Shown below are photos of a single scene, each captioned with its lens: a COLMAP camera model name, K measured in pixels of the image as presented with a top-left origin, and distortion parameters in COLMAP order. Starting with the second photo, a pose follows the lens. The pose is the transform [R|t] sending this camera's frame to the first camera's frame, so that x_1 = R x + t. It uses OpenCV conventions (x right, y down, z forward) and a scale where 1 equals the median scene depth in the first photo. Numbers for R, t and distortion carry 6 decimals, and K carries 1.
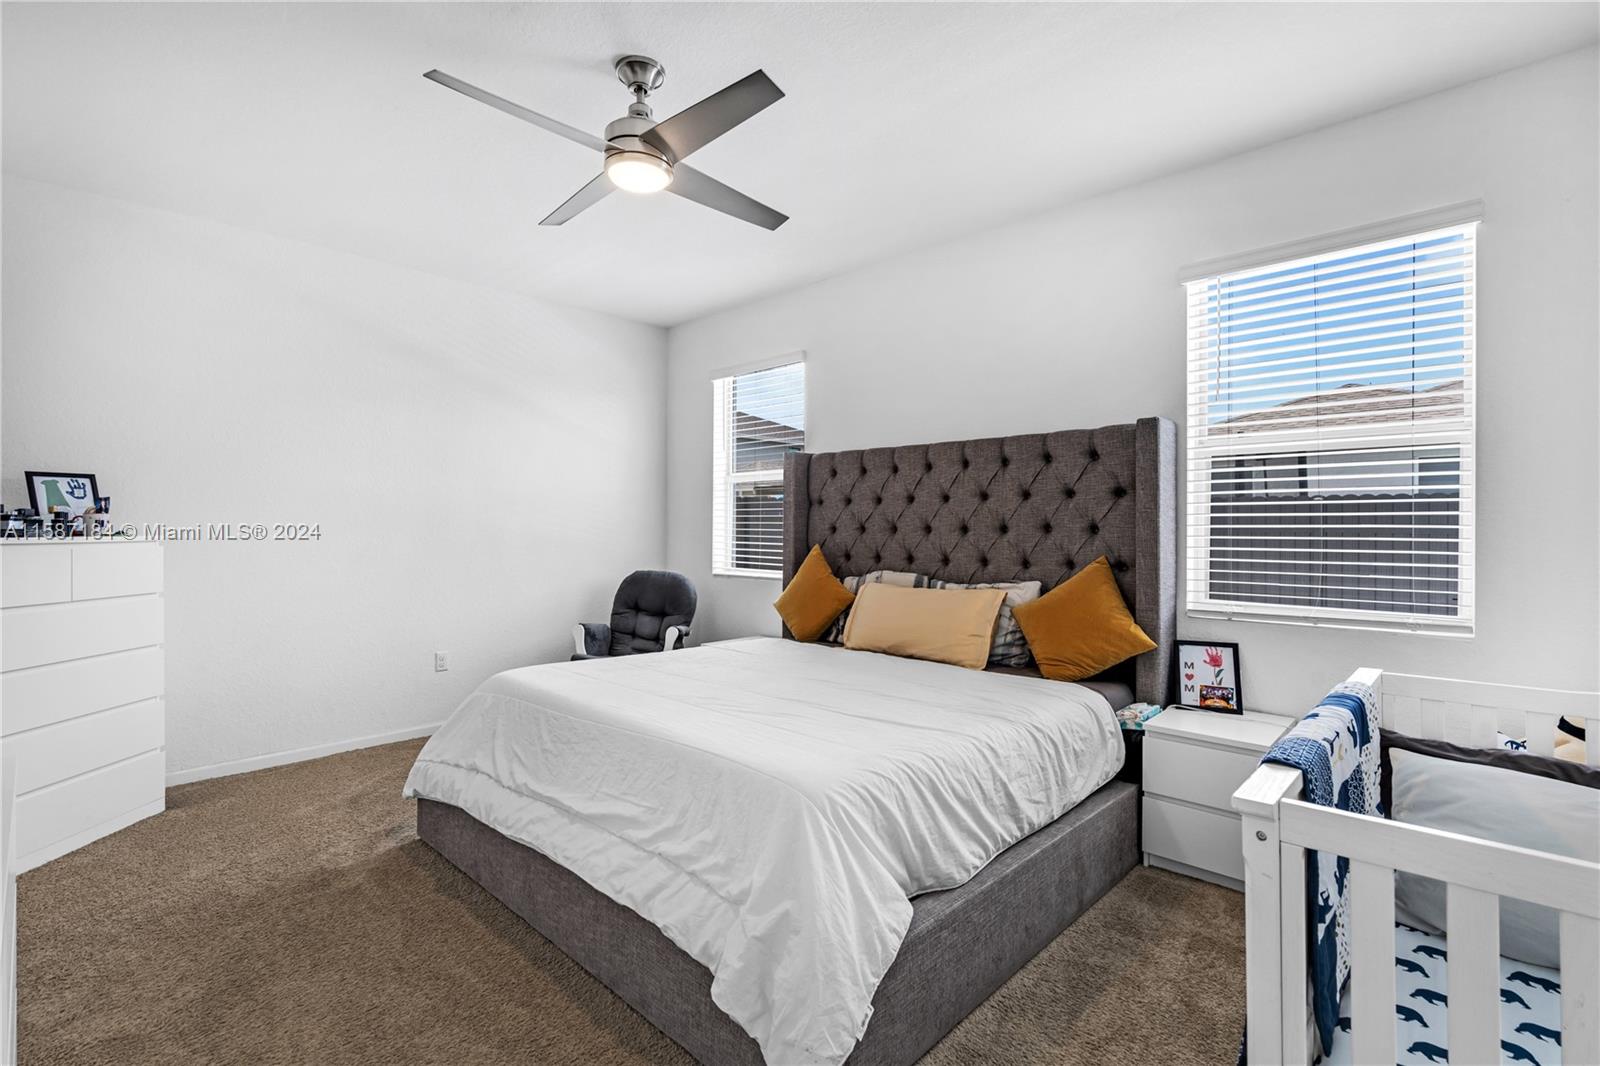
lens RADIAL K [[746.9, 0, 800.0], [0, 746.9, 533.0], [0, 0, 1]] dist [0.001831, -0.000019]
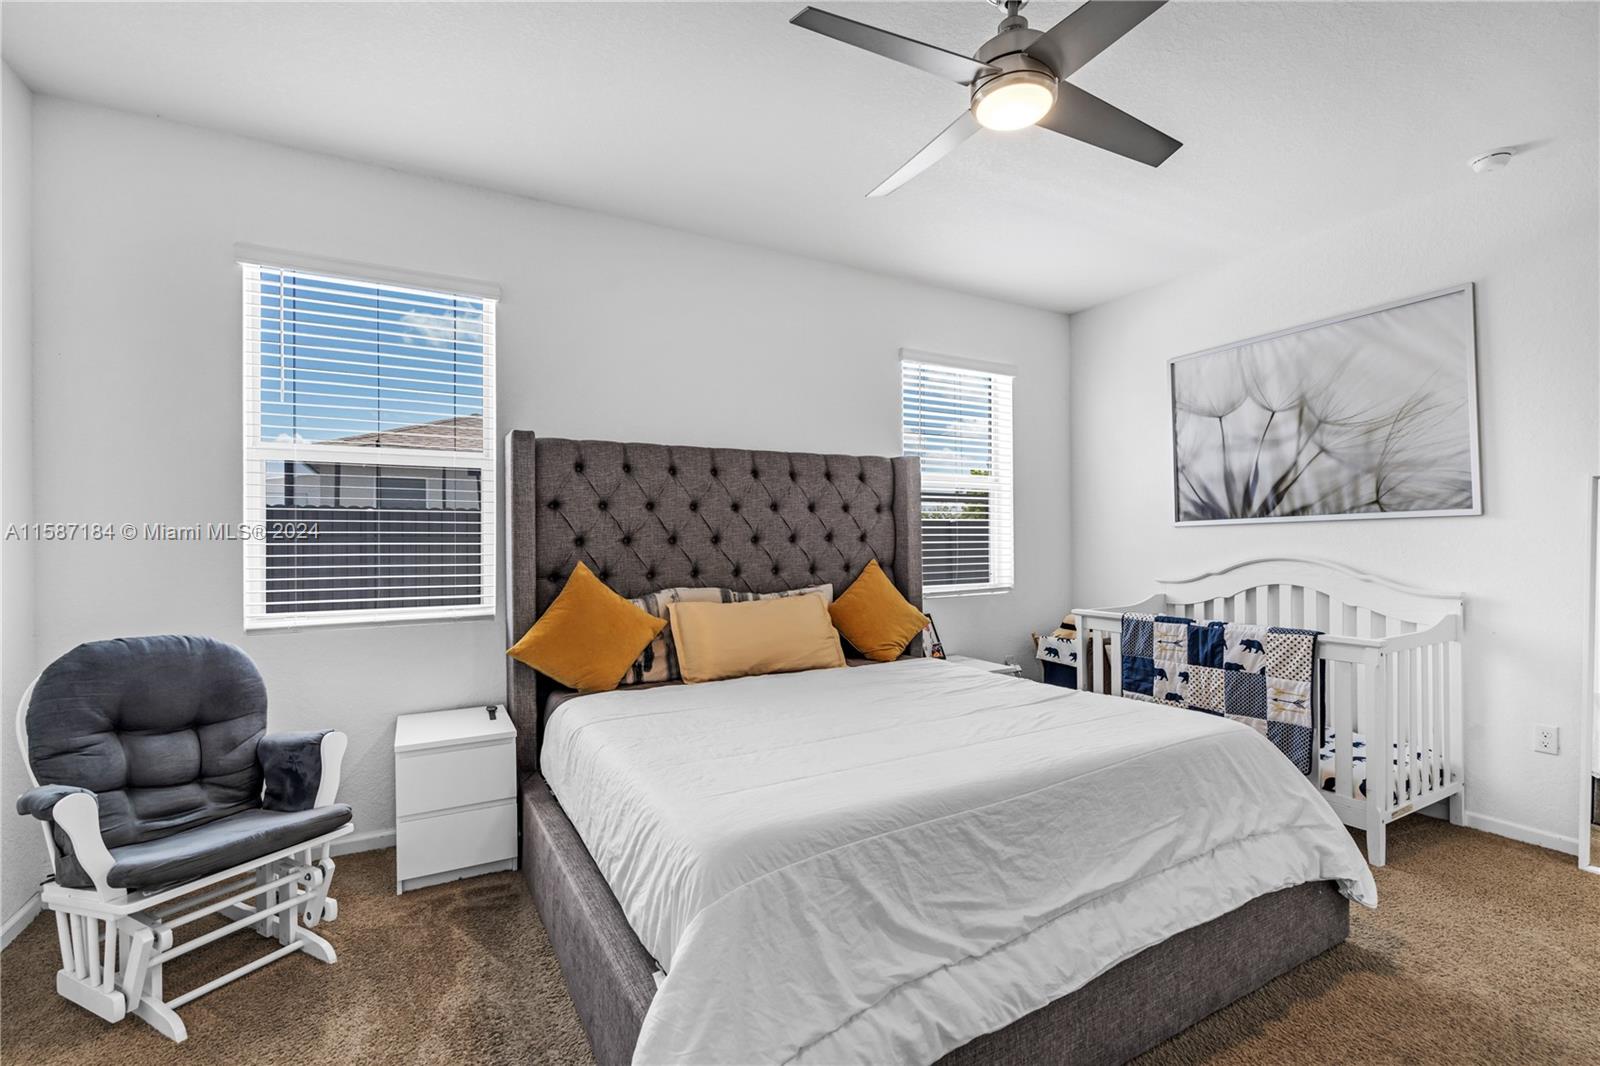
lens RADIAL K [[738.3, 0, 787.2], [0, 738.3, 543.0], [0, 0, 1]] dist [-0.006339, 0.000338]
pose [[0.275179, -0.012874, 0.961307, -0.718022], [0.013348, 0.999865, 0.009569, -0.008672], [-0.961300, 0.010198, 0.275314, 0.687707]]
